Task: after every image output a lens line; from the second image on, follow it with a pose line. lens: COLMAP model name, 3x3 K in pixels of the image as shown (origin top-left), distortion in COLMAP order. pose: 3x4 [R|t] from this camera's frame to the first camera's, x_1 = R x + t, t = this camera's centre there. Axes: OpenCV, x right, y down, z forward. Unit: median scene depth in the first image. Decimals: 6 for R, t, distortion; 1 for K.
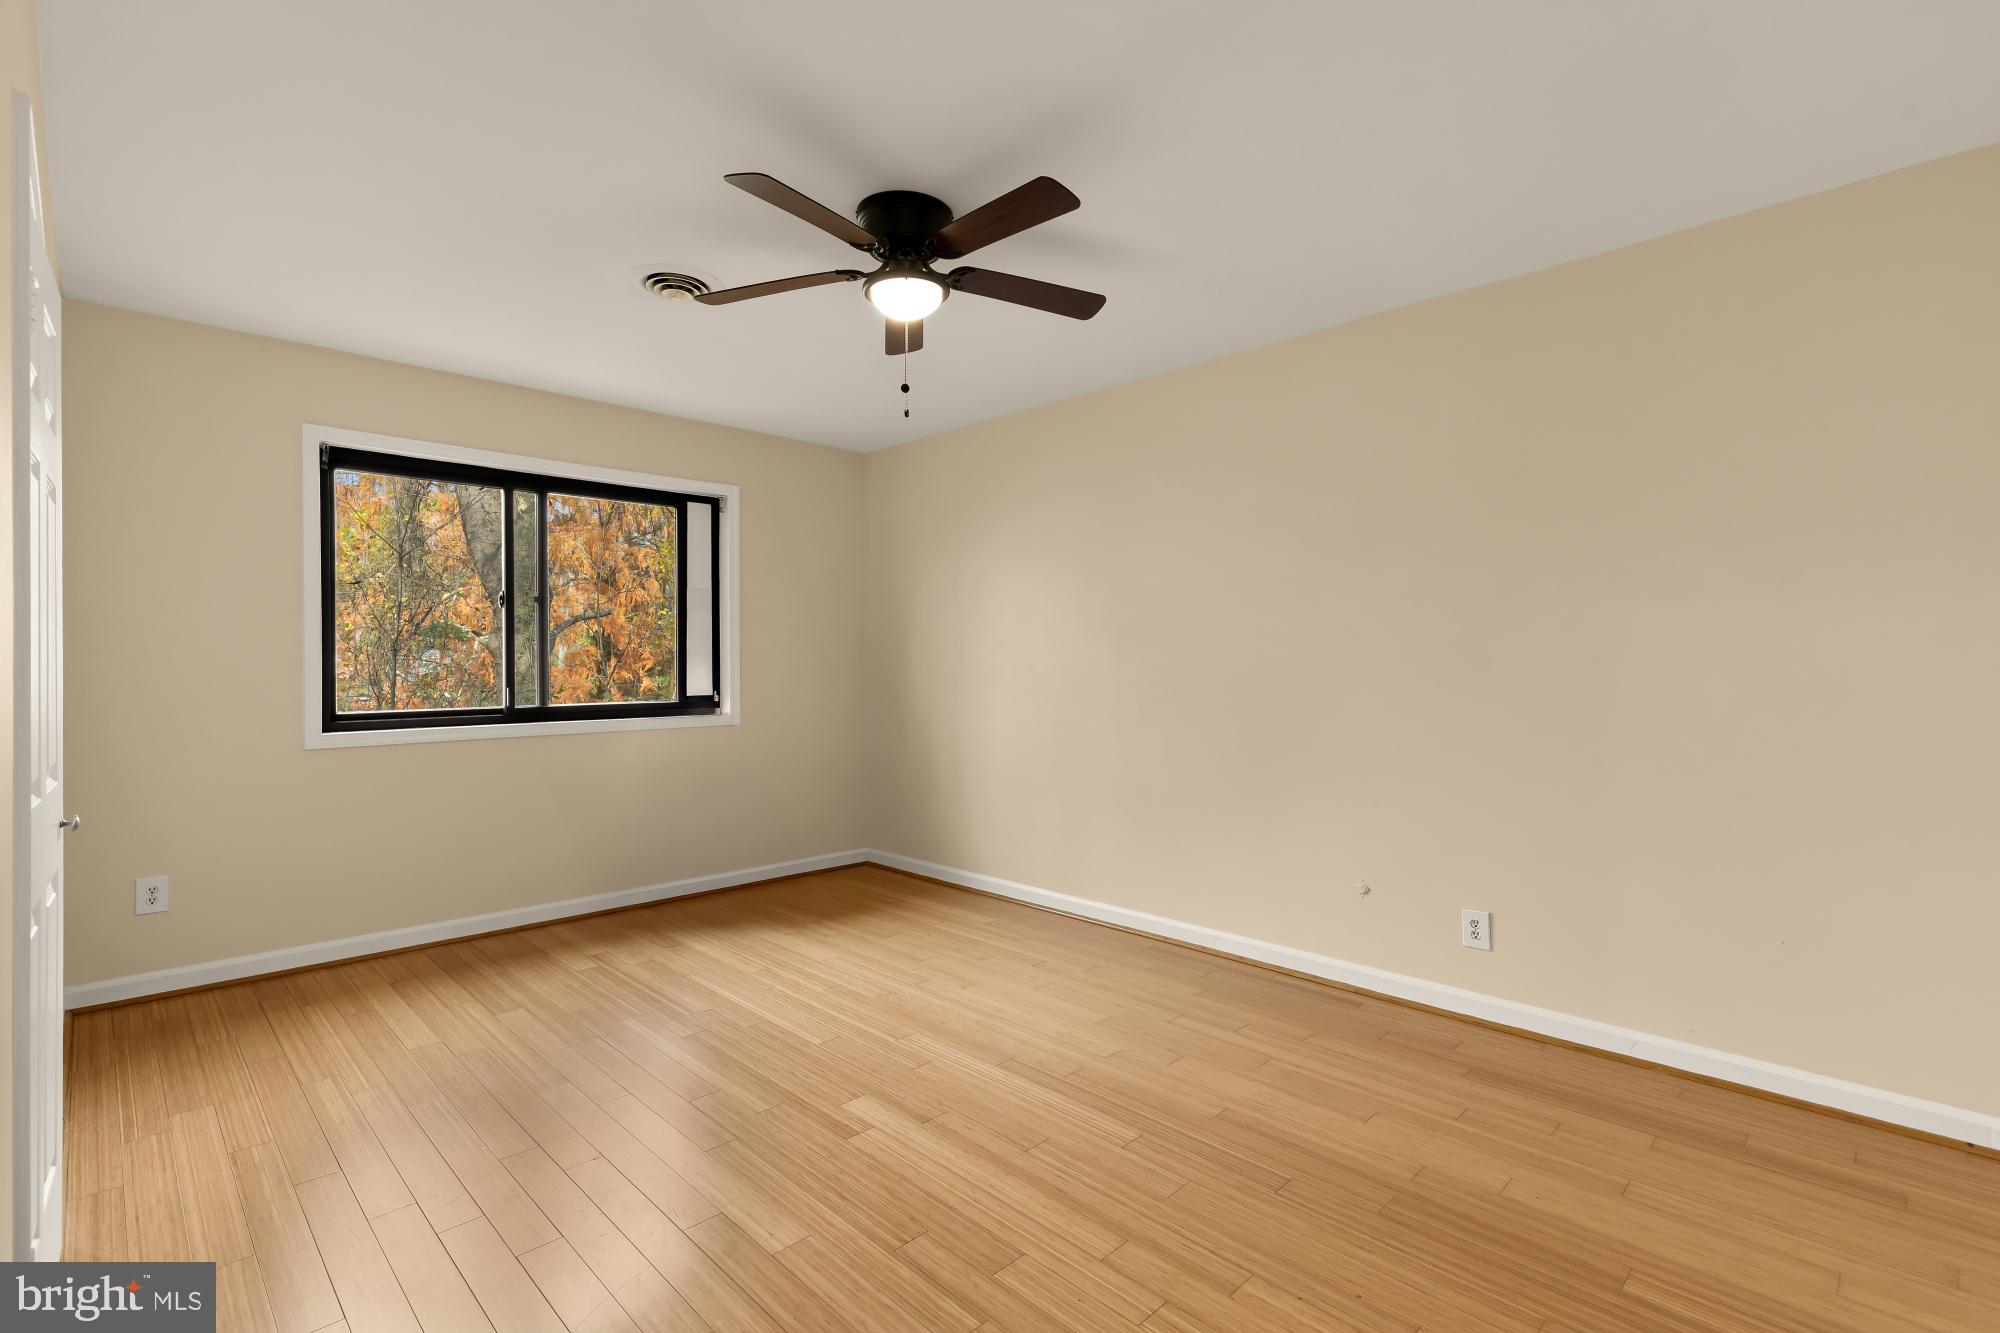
lens RADIAL K [[918.6, 0, 996.5], [0, 918.6, 652.3], [0, 0, 1]] dist [0.011690, -0.000538]
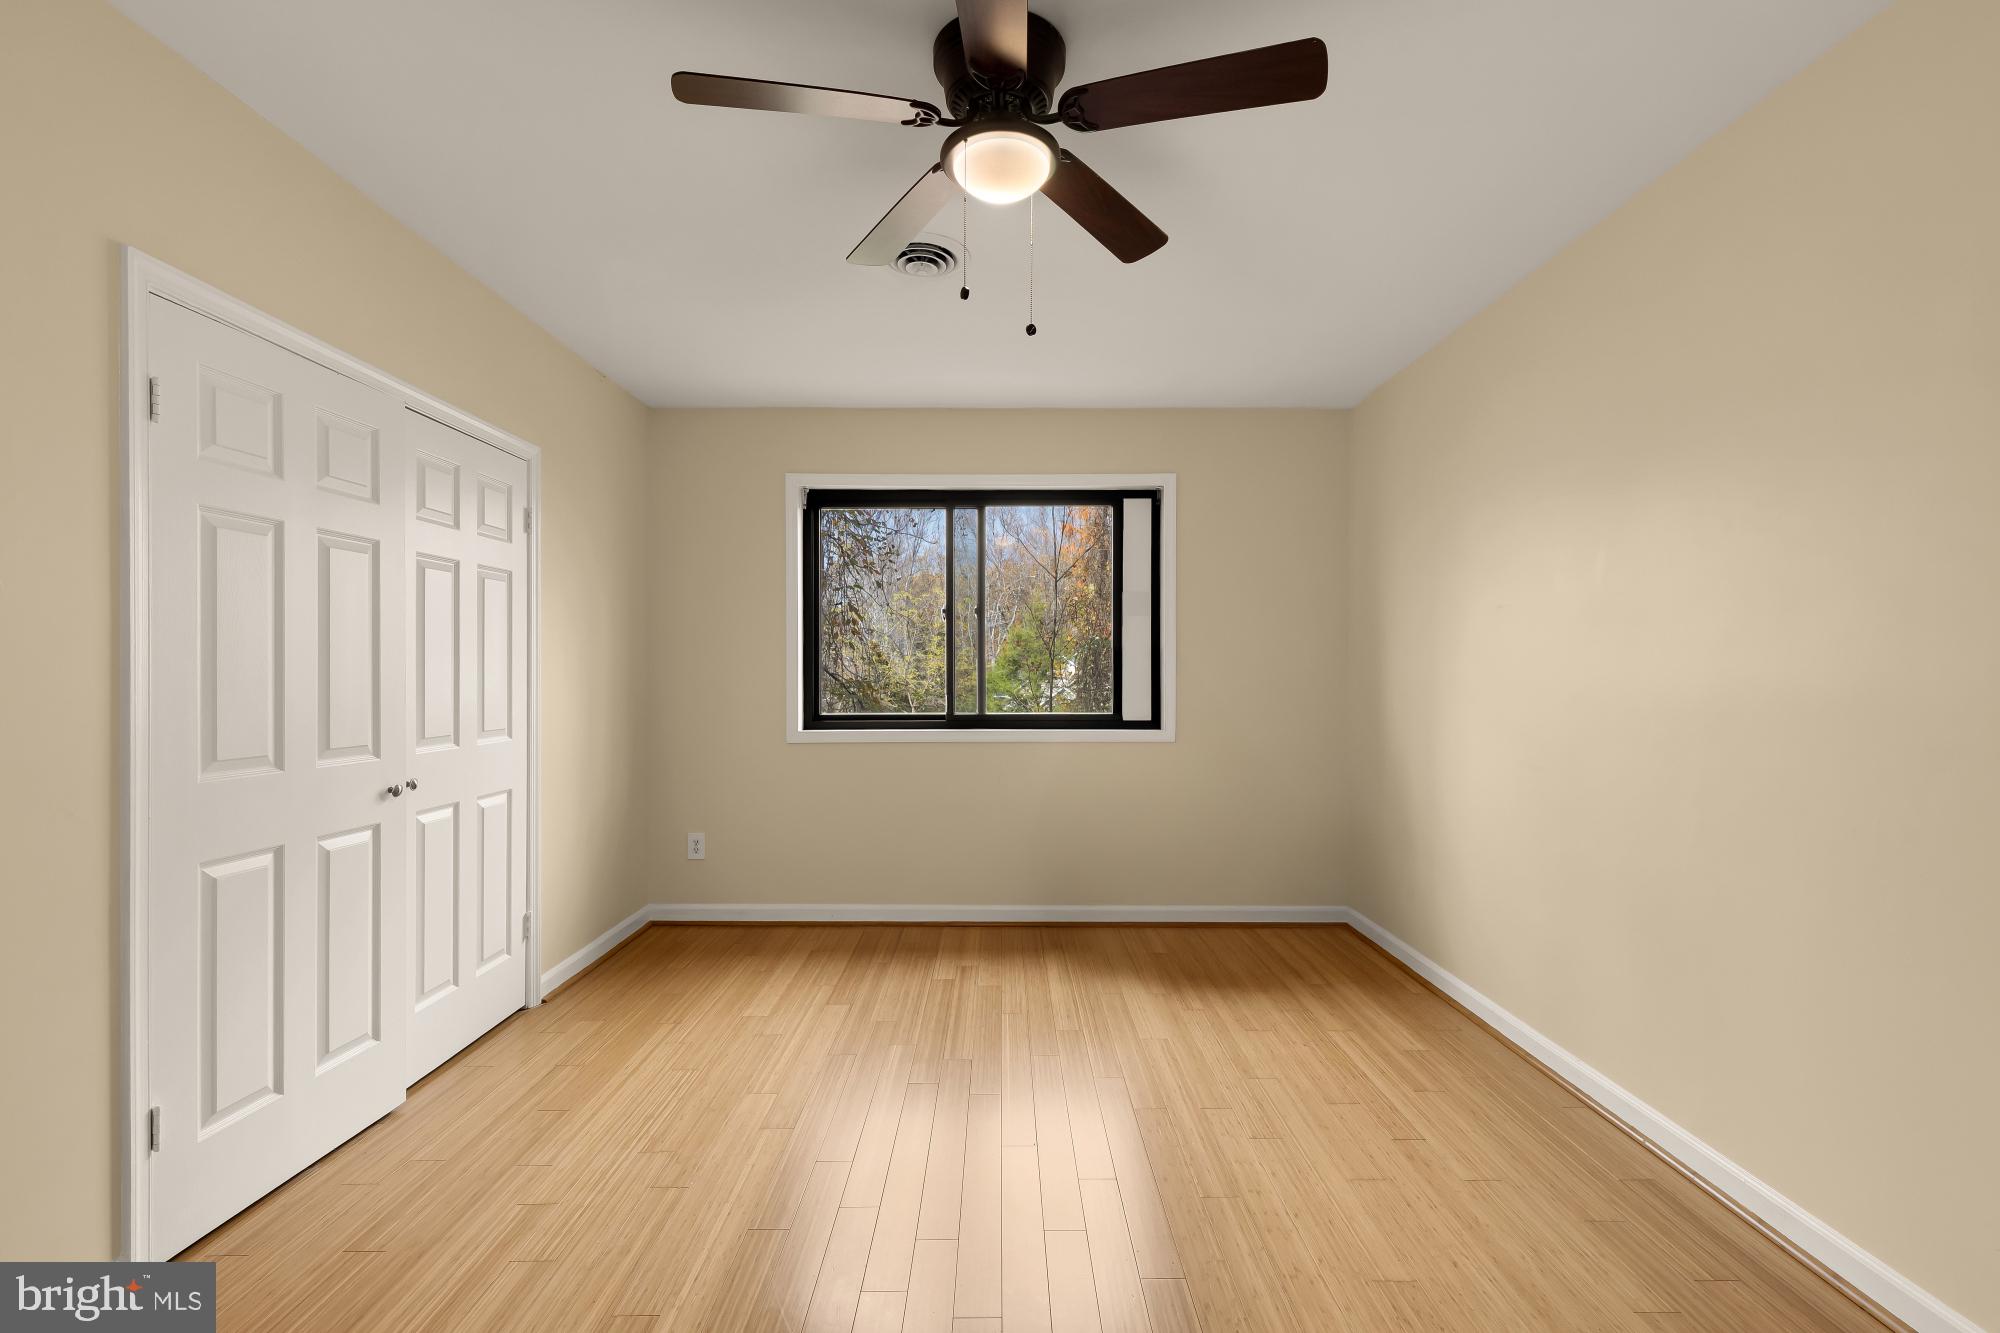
lens RADIAL K [[912.2, 0, 1006.9], [0, 912.2, 669.7], [0, 0, 1]] dist [0.011197, -0.001021]
pose [[0.718280, 0.001919, -0.695752, 0.275320], [0.004968, 0.999957, 0.007886, 0.001144], [0.695737, -0.009121, 0.718239, 0.323131]]
